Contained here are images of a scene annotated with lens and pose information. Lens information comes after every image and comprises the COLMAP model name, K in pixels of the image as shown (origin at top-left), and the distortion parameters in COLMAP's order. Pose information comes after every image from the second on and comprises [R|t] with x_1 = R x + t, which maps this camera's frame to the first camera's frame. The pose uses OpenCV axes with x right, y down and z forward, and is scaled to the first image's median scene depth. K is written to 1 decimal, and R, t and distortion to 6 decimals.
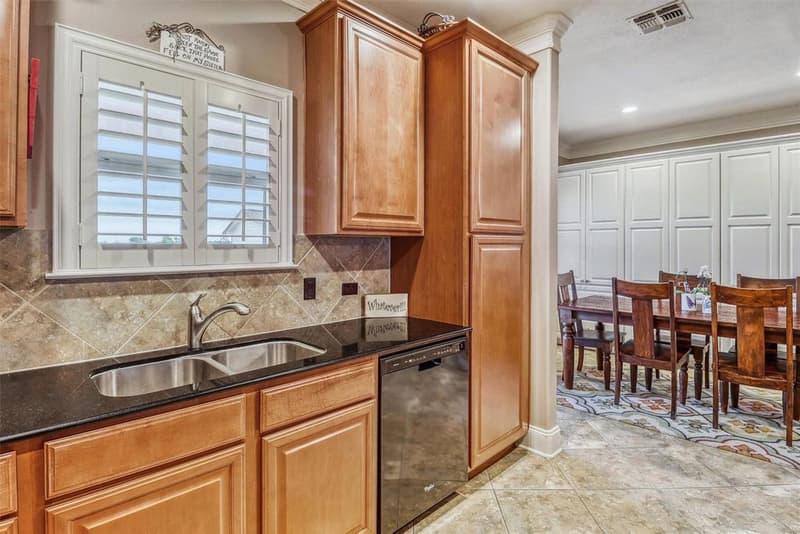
lens RADIAL K [[406.6, 0, 405.4], [0, 406.6, 245.5], [0, 0, 1]] dist [0.003264, -0.013861]
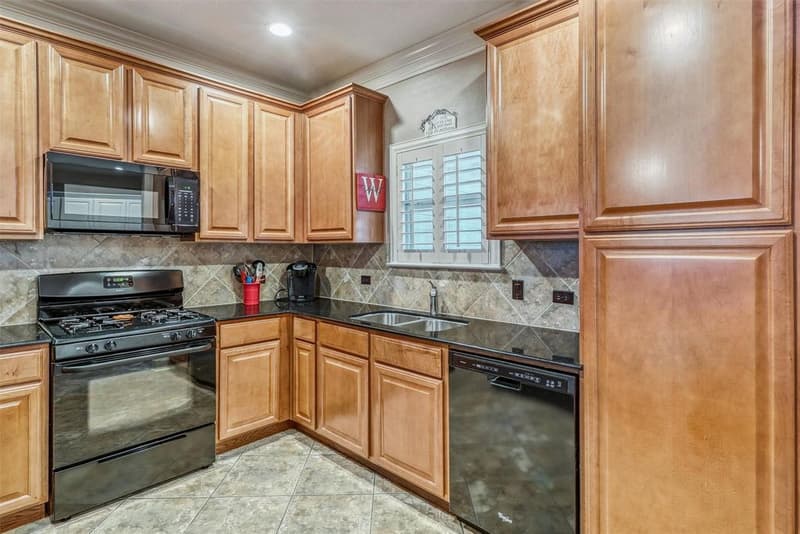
lens RADIAL K [[410.5, 0, 408.0], [0, 410.5, 251.5], [0, 0, 1]] dist [-0.002550, 0.000024]
pose [[0.034705, 0.002716, -0.999394, 0.925949], [-0.002390, 0.999994, 0.002635, 0.001386], [0.999395, 0.002297, 0.034711, 0.724542]]
